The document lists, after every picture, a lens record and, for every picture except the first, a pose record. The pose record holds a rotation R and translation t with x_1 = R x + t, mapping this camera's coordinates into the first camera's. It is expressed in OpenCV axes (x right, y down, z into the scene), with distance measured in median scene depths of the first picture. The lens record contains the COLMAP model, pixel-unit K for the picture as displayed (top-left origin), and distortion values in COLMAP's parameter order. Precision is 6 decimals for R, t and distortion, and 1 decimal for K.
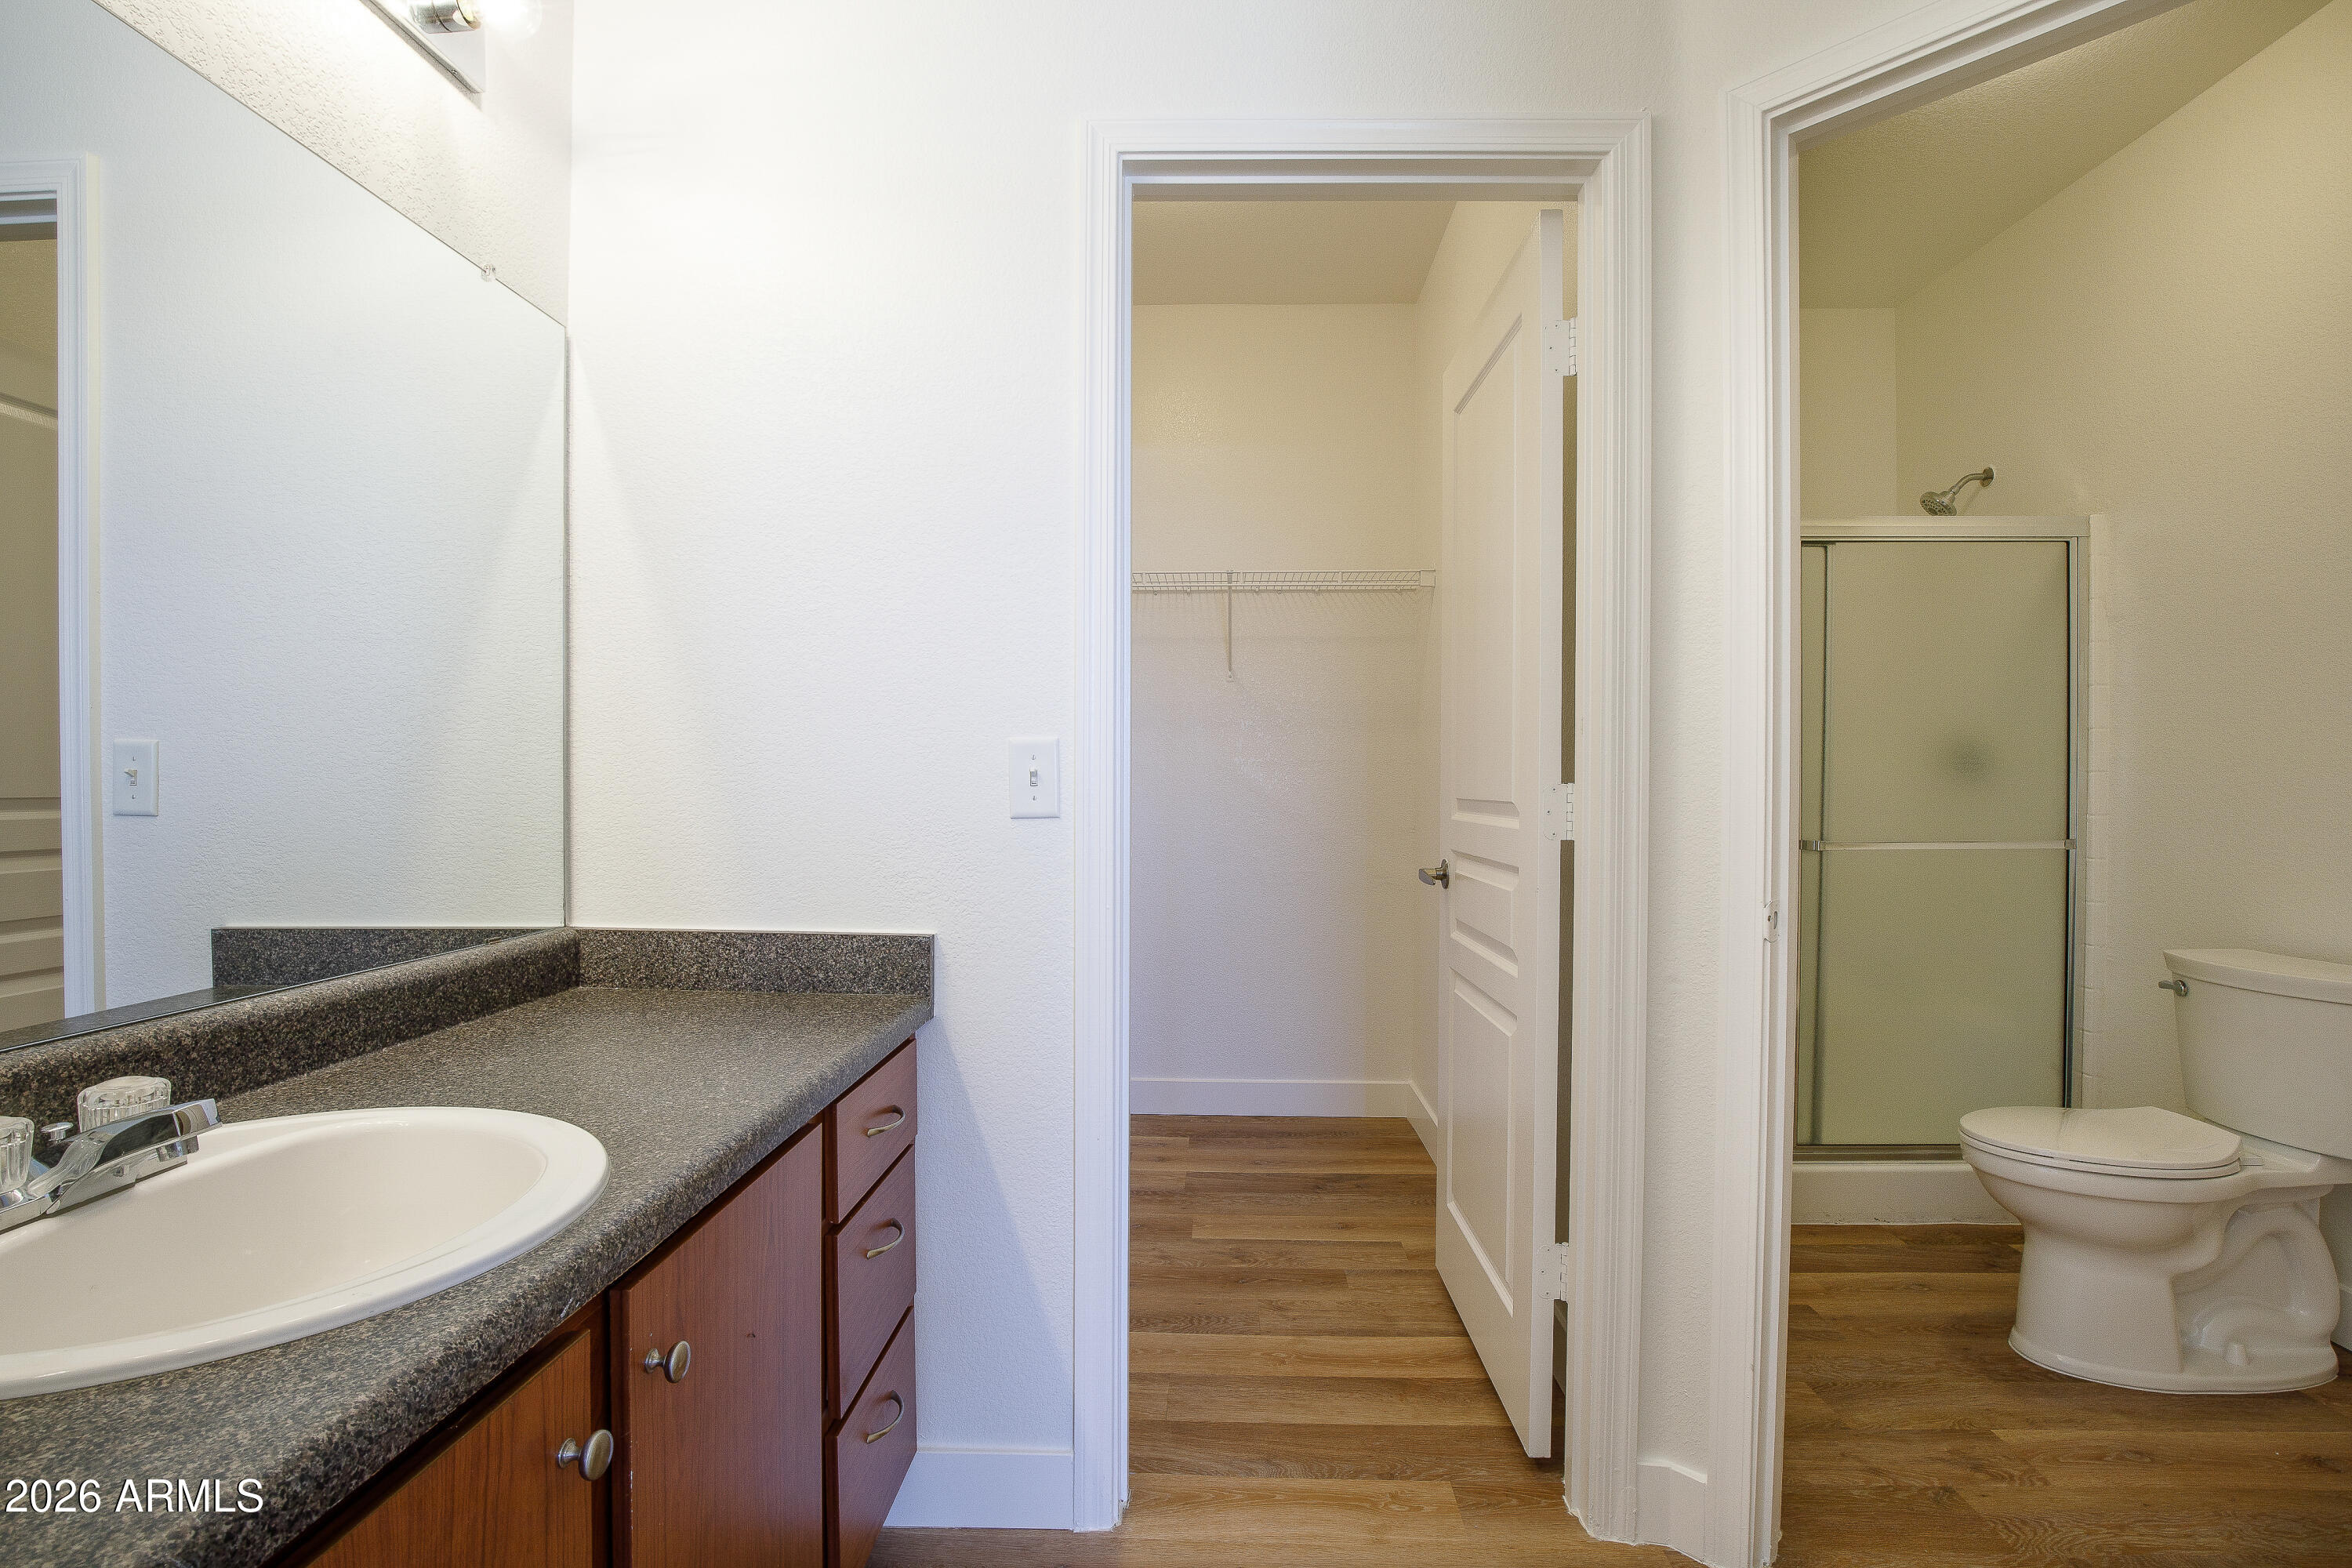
lens RADIAL K [[1060.5, 0, 1176.2], [0, 1060.5, 791.6], [0, 0, 1]] dist [-0.023946, 0.000836]
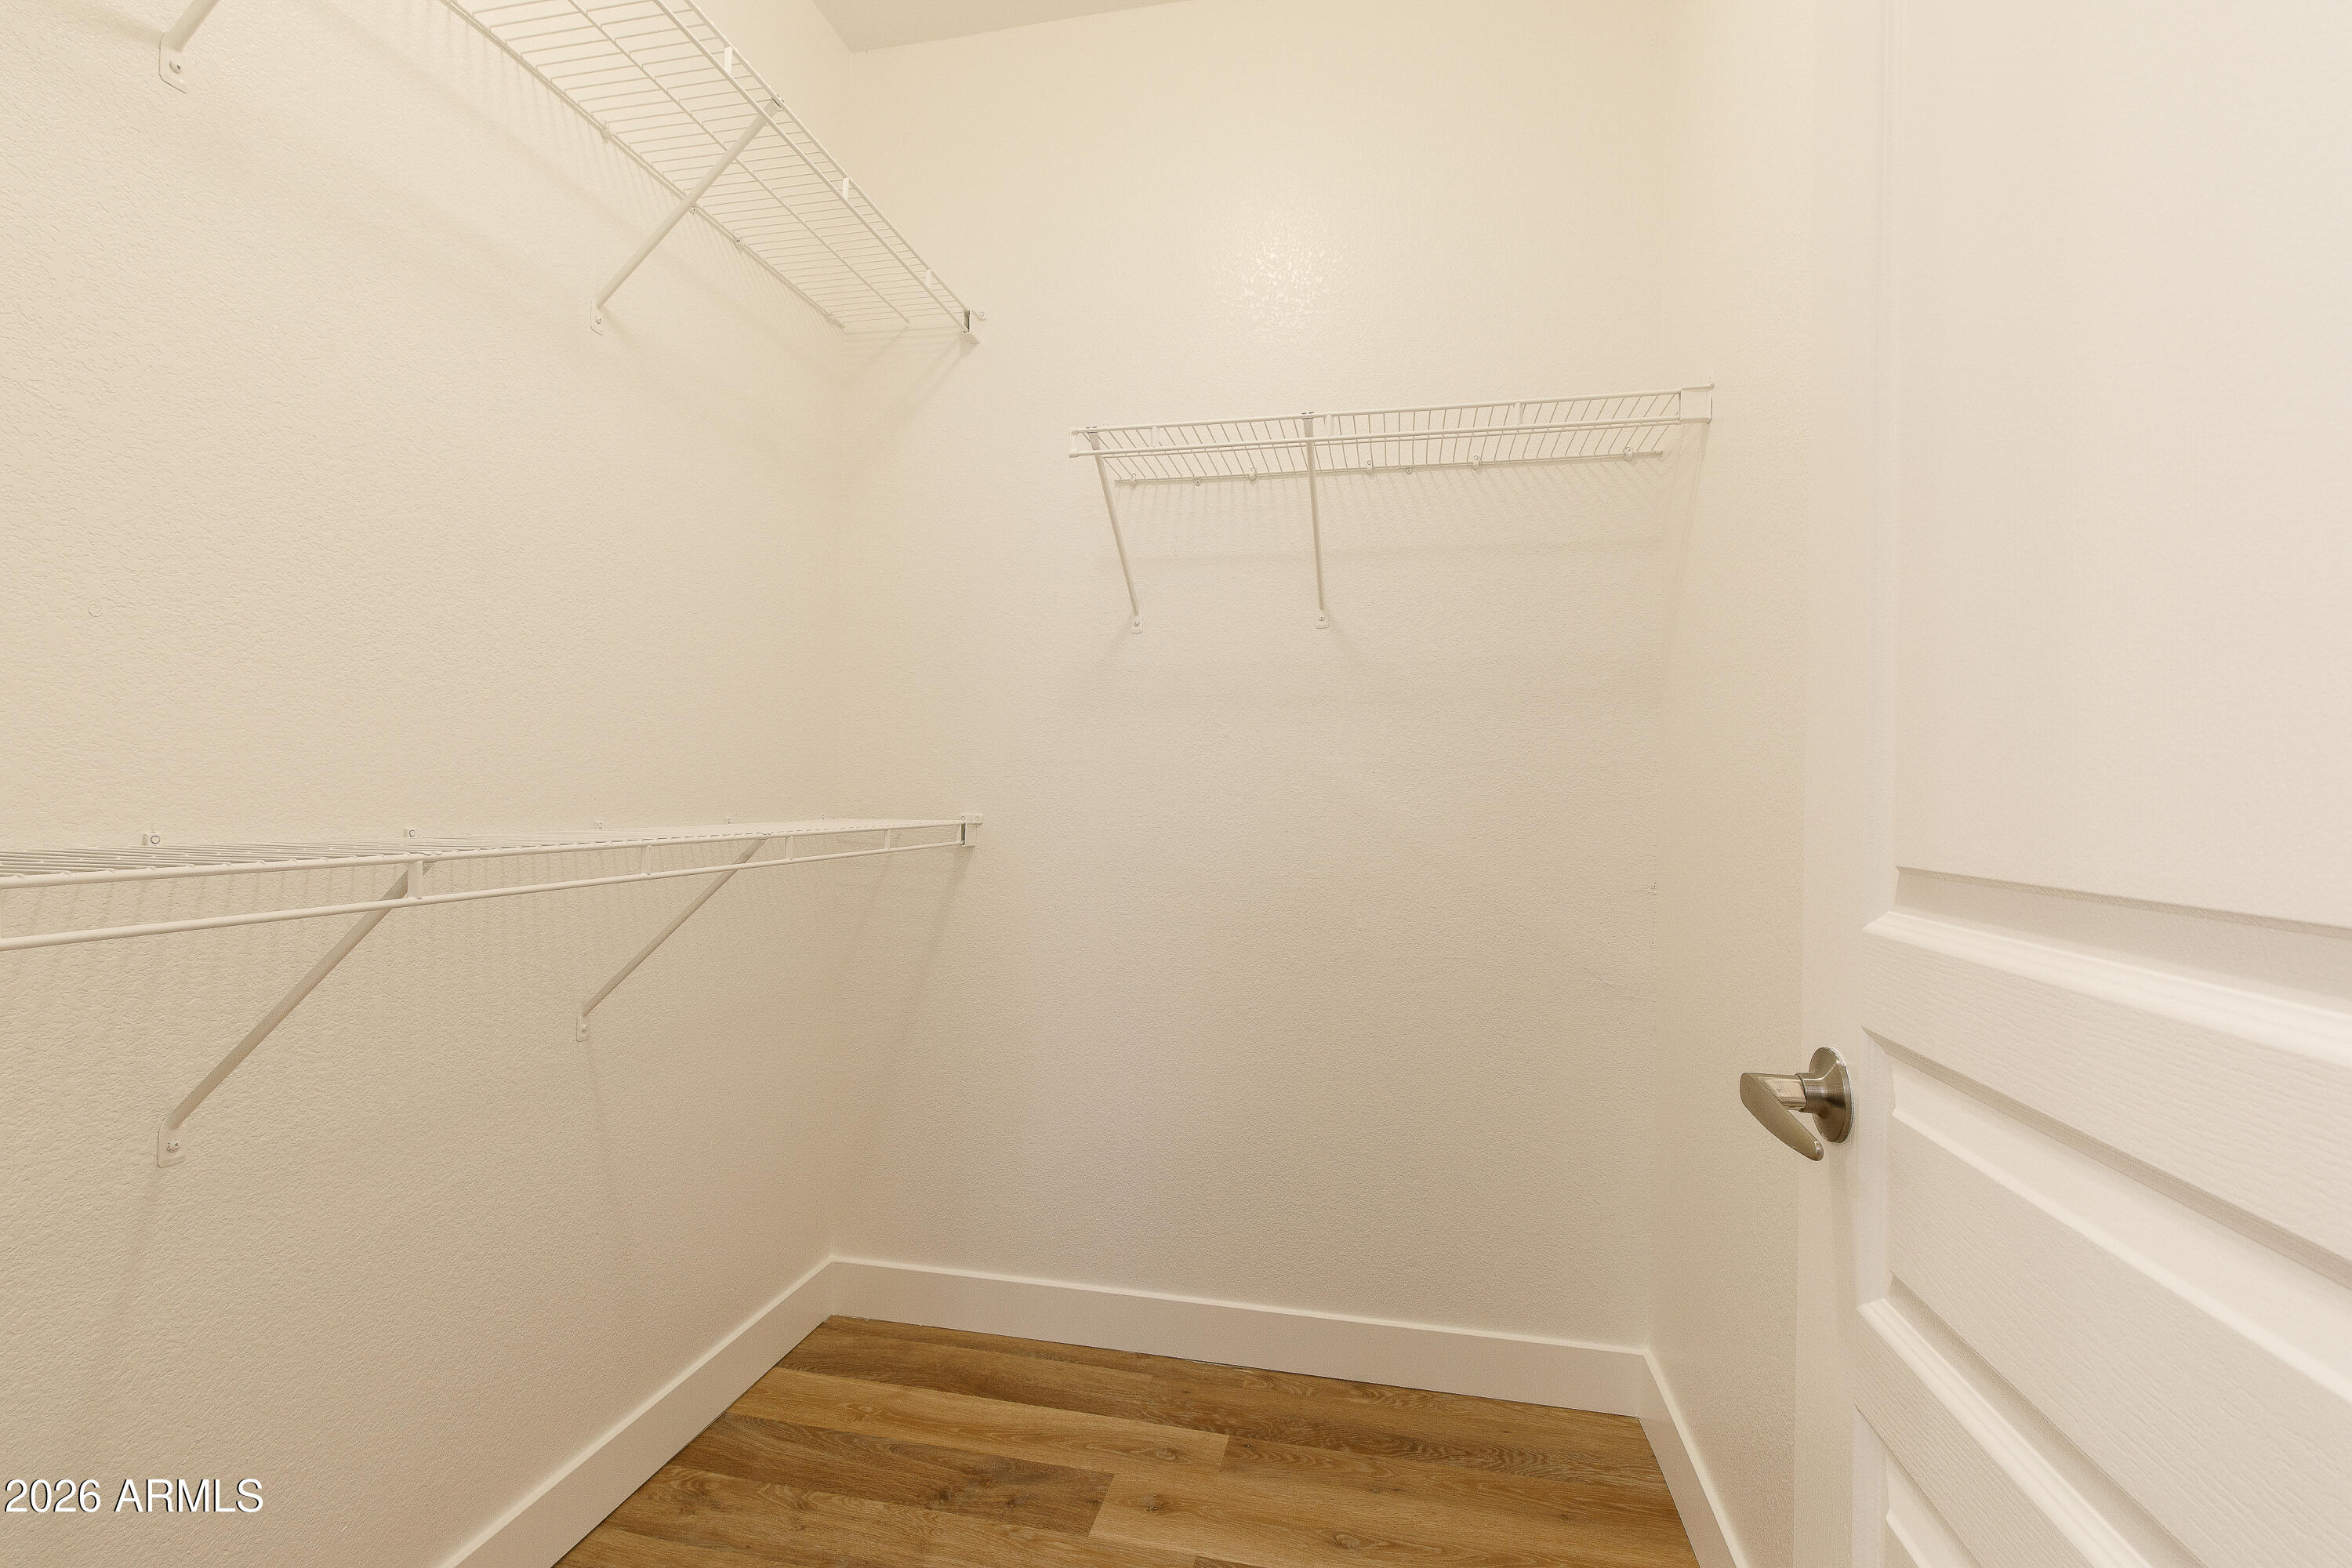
lens RADIAL K [[1060.5, 0, 1156.4], [0, 1060.5, 785.5], [0, 0, 1]] dist [-0.023946, 0.000836]
pose [[0.983972, -0.006267, -0.178214, 0.077371], [0.003657, 0.999881, -0.014969, -0.008080], [0.178287, 0.014077, 0.983878, 0.452450]]
